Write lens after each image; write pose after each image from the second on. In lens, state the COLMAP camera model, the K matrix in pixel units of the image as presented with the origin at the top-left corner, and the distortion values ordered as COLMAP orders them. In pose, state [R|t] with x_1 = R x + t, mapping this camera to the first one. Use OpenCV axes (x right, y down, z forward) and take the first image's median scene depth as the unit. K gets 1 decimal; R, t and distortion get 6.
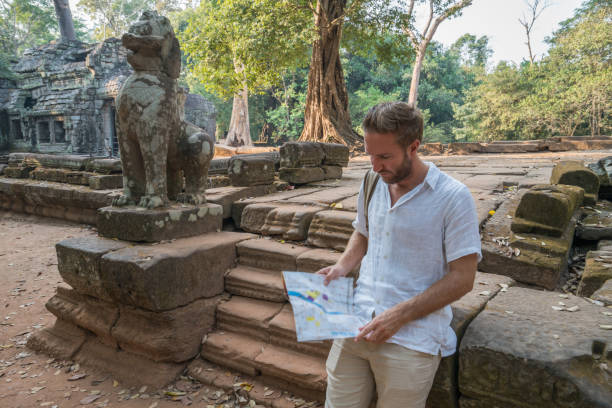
lens RADIAL K [[471.9, 0, 305.4], [0, 471.9, 206.7], [0, 0, 1]] dist [0.013149, 0.055787]
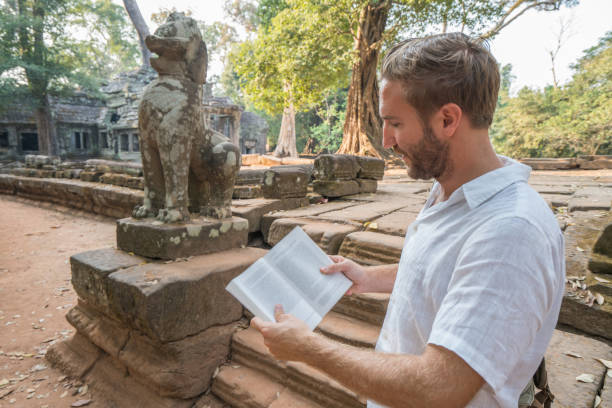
lens RADIAL K [[404.4, 0, 303.8], [0, 404.4, 206.8], [0, 0, 1]] dist [-0.009147, 0.038484]
pose [[0.994895, 0.033704, -0.095126, 0.011688], [-0.034489, 0.999383, -0.006625, -0.029206], [0.094844, 0.009872, 0.995443, 0.219820]]
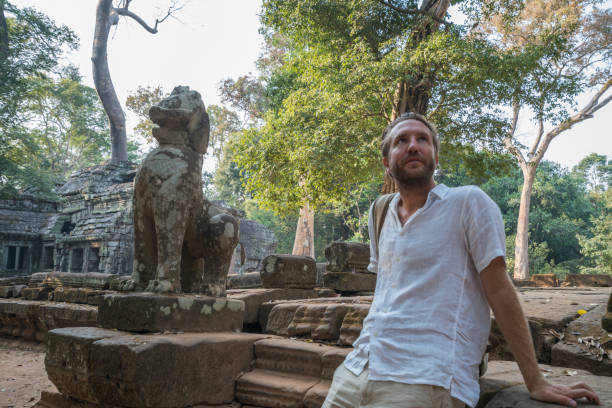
lens RADIAL K [[592.1, 0, 303.3], [0, 592.1, 205.9], [0, 0, 1]] dist [0.081227, 0.000000]
pose [[0.989619, 0.006878, -0.143551, 0.081702], [-0.045155, 0.963150, -0.265149, 0.117009], [0.136438, 0.268879, 0.953462, -0.034947]]
